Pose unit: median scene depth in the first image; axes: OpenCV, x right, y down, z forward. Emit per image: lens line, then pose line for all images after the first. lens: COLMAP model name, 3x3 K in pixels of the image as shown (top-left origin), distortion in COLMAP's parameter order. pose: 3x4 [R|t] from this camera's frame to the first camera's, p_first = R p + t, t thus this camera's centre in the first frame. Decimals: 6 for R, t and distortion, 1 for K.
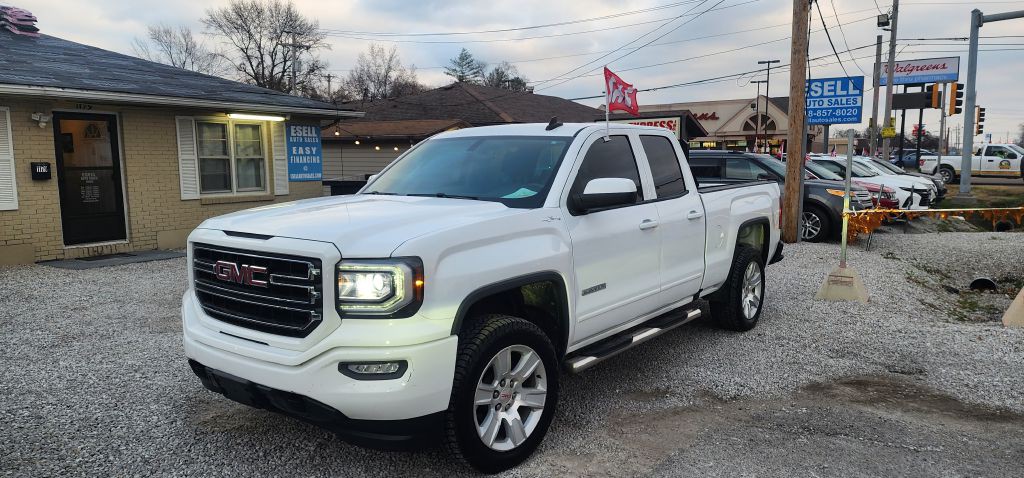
lens RADIAL K [[680.3, 0, 513.7], [0, 680.3, 239.3], [0, 0, 1]] dist [0.078509, -0.070509]
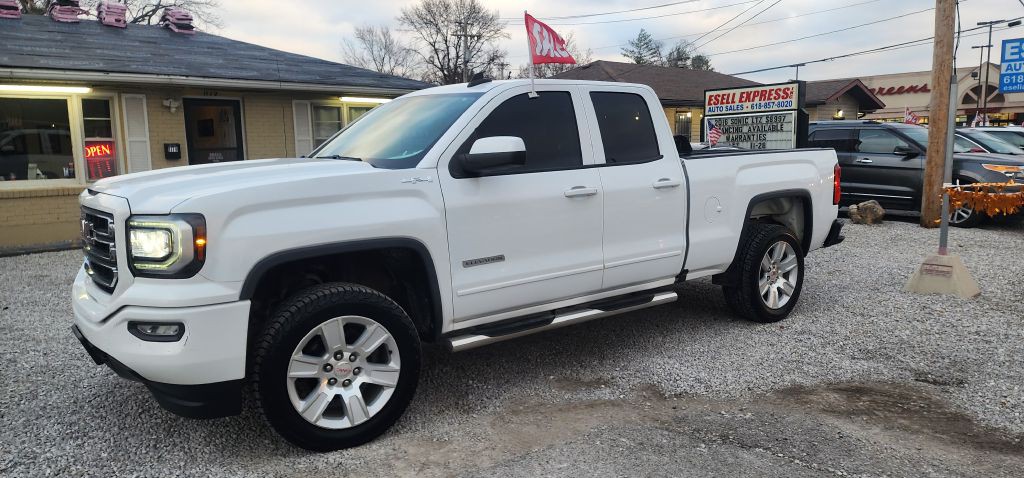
lens RADIAL K [[680.3, 0, 514.5], [0, 680.3, 234.9], [0, 0, 1]] dist [0.078509, -0.070509]
pose [[0.966553, 0.020559, -0.255641, 0.286027], [-0.016514, 0.999702, 0.017957, 0.016672], [0.255934, -0.013135, 0.966605, 0.107253]]
